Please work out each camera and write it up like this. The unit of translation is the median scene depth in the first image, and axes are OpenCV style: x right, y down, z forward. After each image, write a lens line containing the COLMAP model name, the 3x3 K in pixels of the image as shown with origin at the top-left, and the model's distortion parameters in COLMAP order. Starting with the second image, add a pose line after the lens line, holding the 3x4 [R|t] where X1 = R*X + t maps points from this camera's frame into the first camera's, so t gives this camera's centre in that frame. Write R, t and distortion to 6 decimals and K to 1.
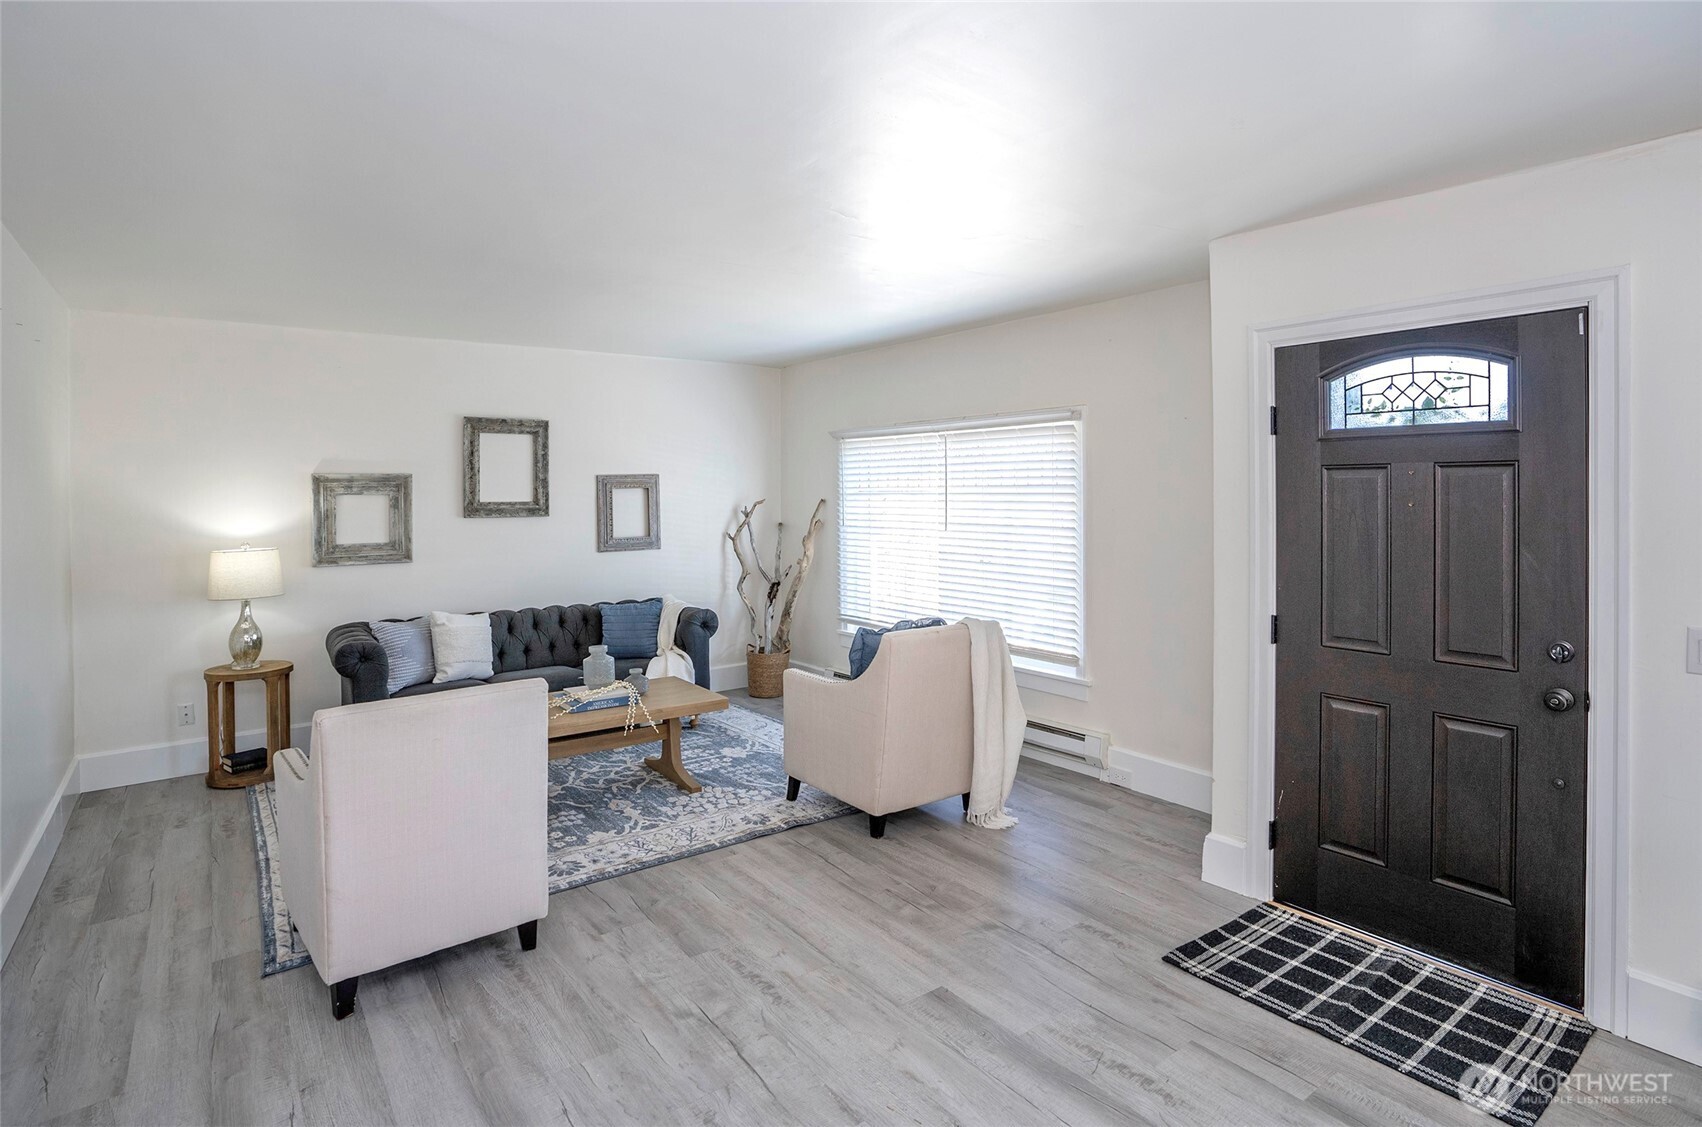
lens RADIAL K [[860.5, 0, 852.5], [0, 860.5, 493.5], [0, 0, 1]] dist [-0.080484, 0.028911]
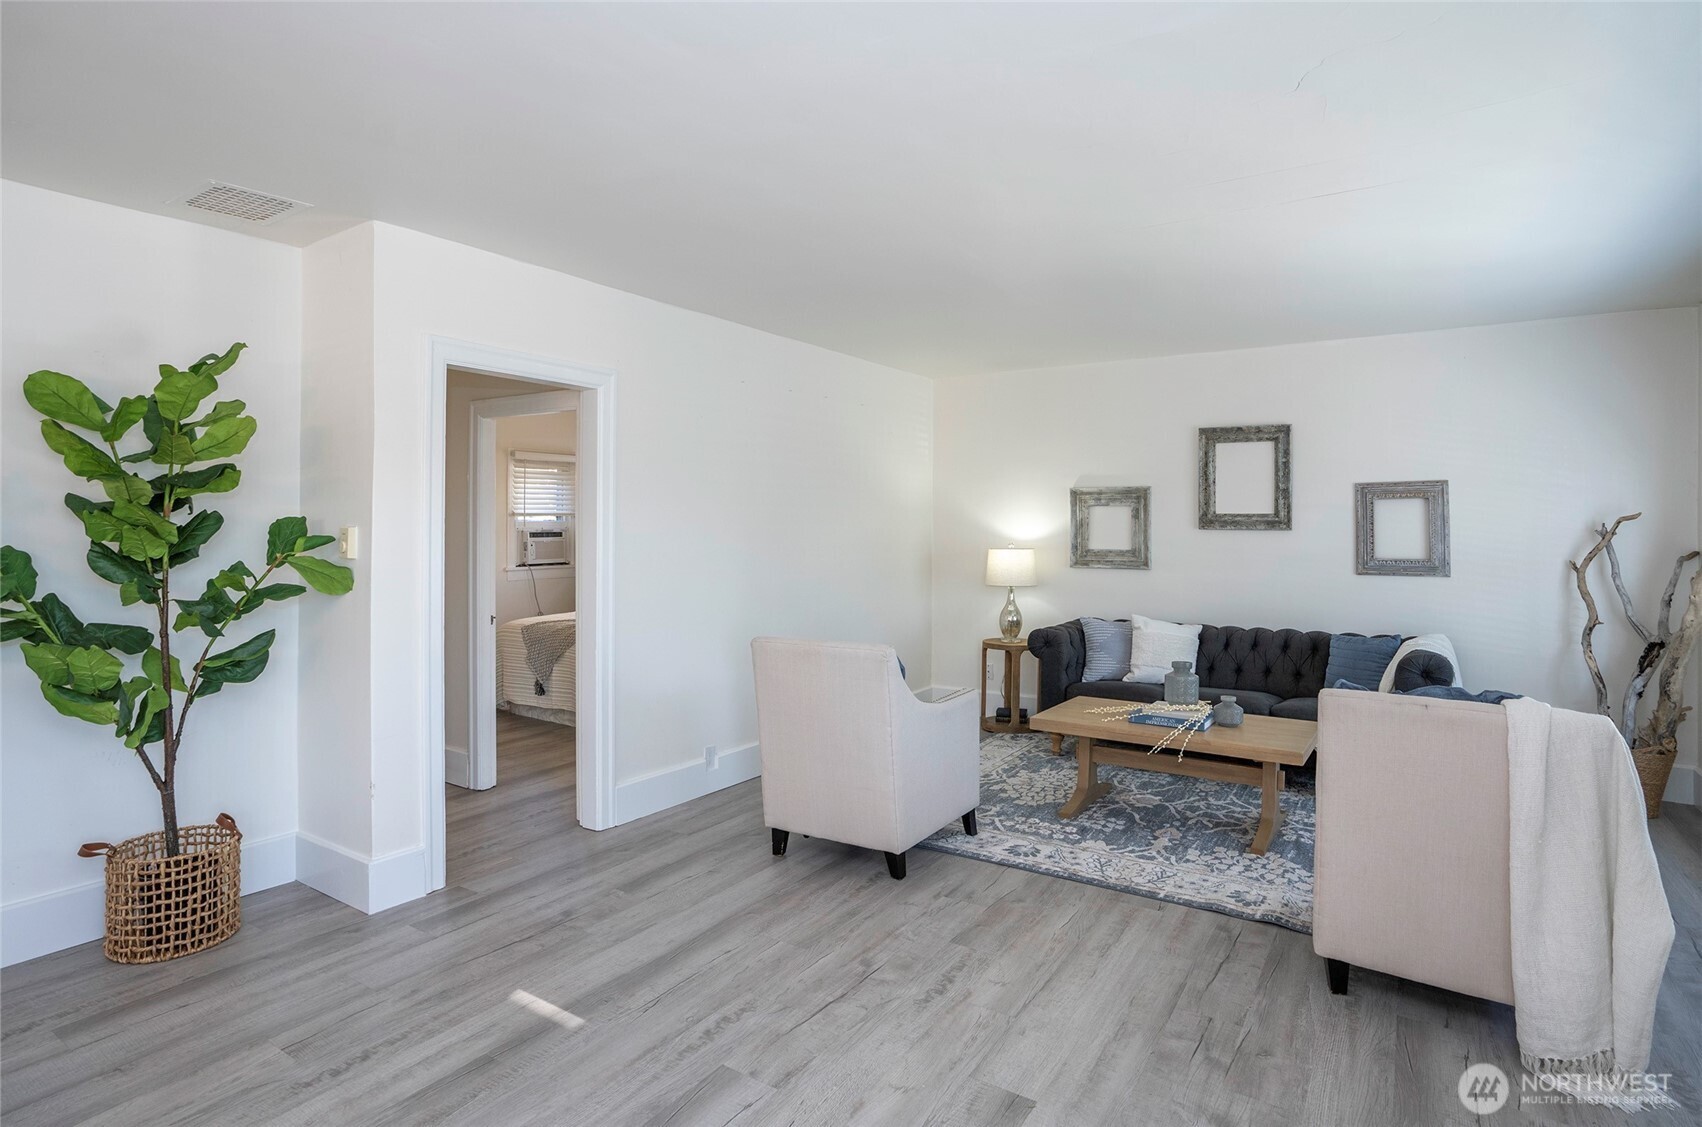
lens RADIAL K [[881.8, 0, 851.0], [0, 881.8, 525.3], [0, 0, 1]] dist [-0.034341, 0.000770]
pose [[0.337414, 0.011296, -0.941289, 0.534420], [-0.008384, 0.999924, 0.008995, 0.025591], [0.941319, 0.004857, 0.337483, 0.367661]]
